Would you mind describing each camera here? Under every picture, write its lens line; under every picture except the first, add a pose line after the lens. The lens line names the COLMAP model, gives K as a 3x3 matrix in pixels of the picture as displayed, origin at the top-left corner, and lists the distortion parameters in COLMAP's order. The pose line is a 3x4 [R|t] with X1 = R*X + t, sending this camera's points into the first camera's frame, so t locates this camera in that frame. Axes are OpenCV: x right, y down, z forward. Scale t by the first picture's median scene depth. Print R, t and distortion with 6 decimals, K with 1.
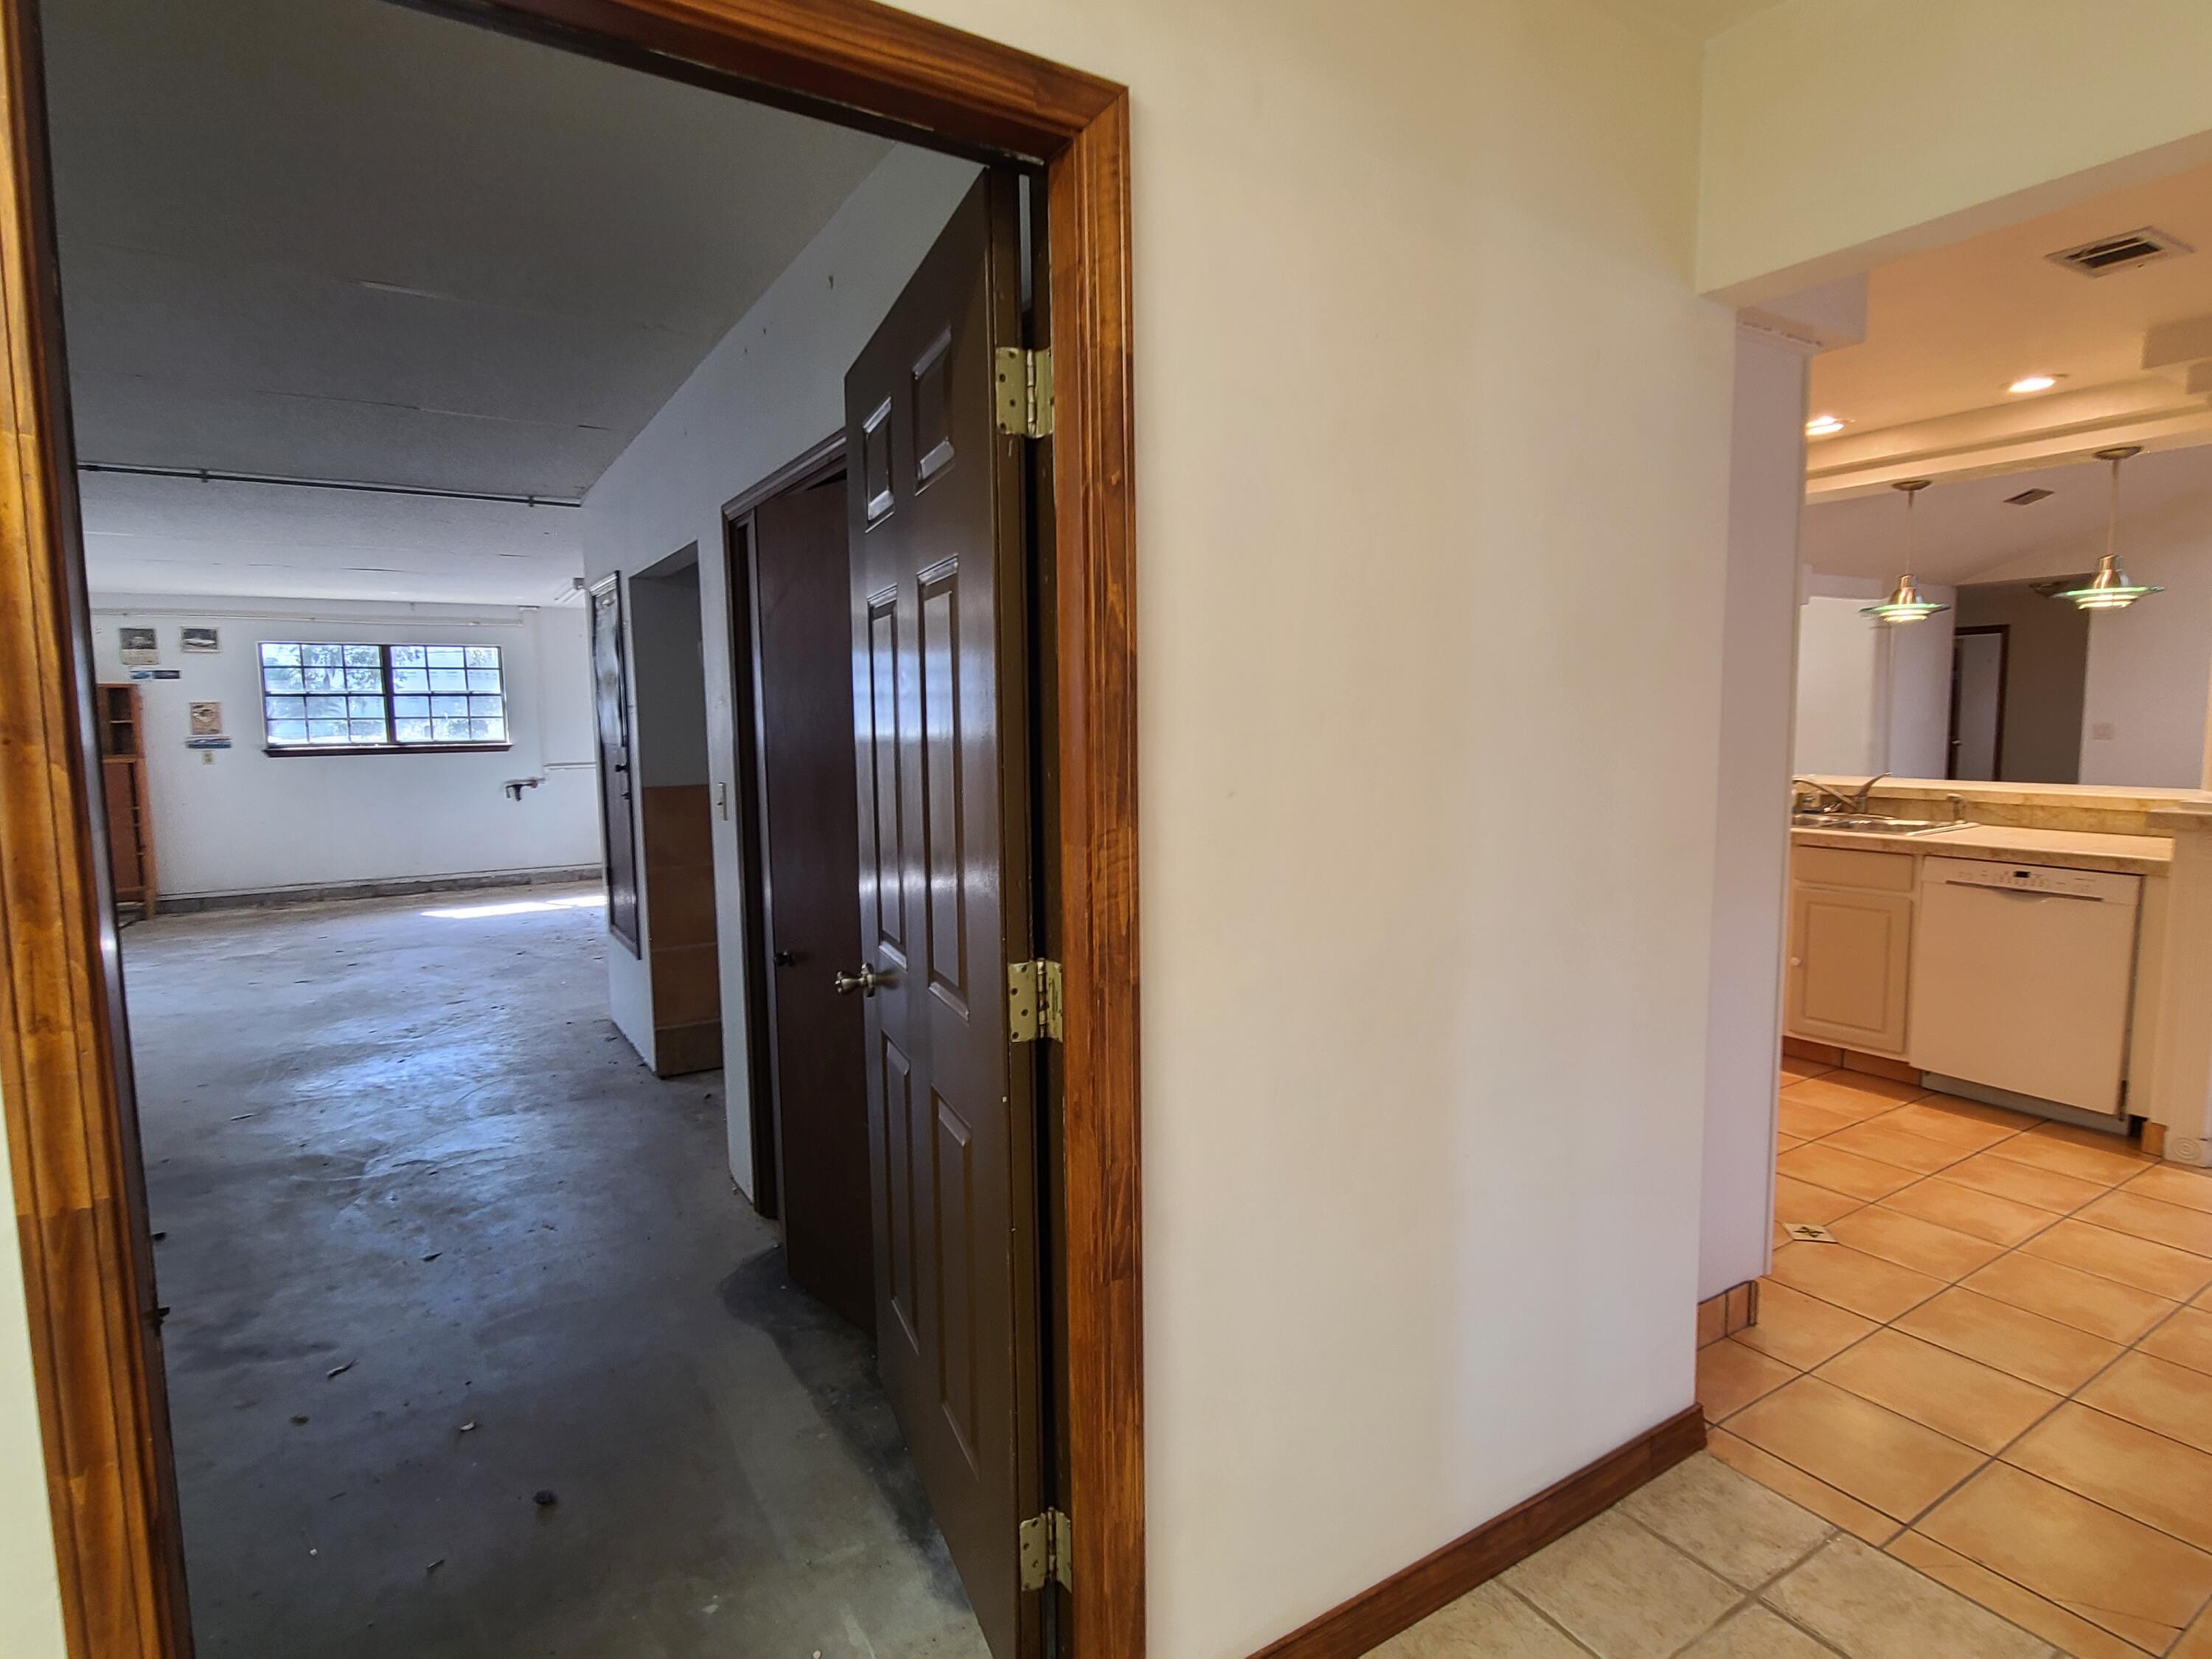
lens RADIAL K [[1153.2, 0, 1106.8], [0, 1153.2, 828.3], [0, 0, 1]] dist [0.000894, 0.001011]
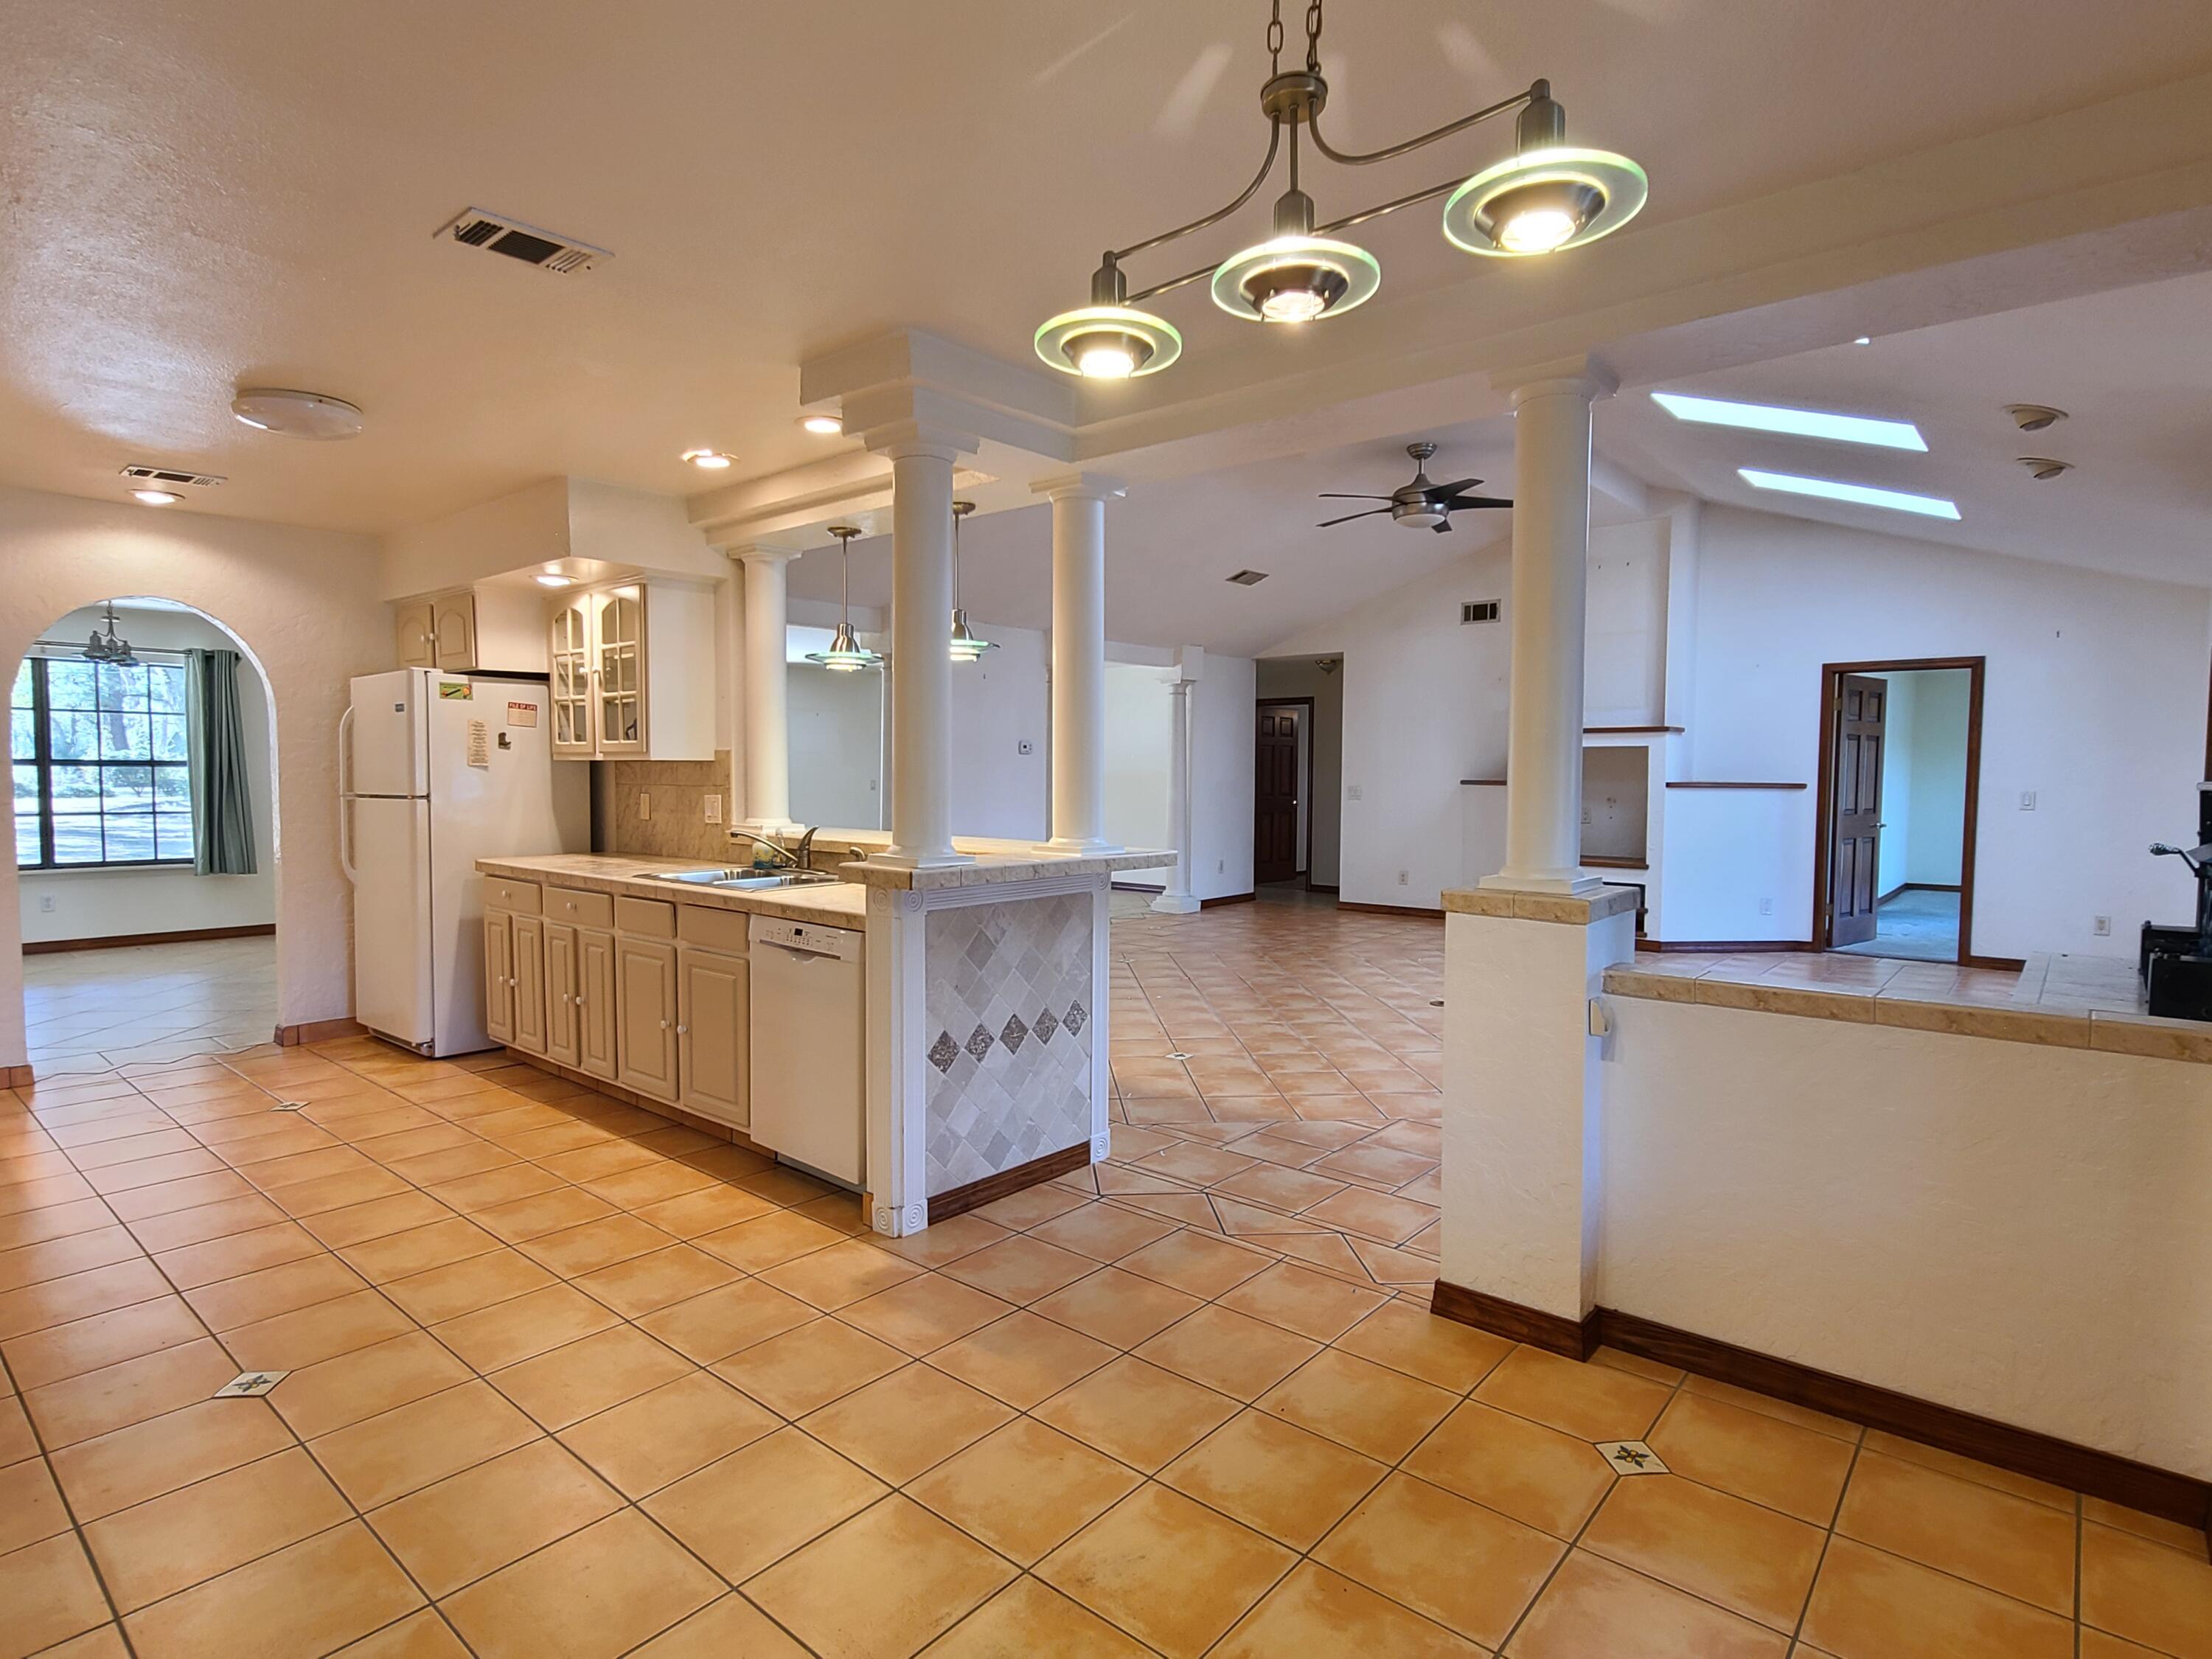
lens RADIAL K [[1153.2, 0, 1110.7], [0, 1153.2, 830.7], [0, 0, 1]] dist [0.000894, 0.001011]
pose [[0.952480, 0.001646, 0.304597, 0.703606], [0.012949, 0.998863, -0.045891, 0.003565], [-0.304326, 0.047654, 0.951375, 0.018182]]
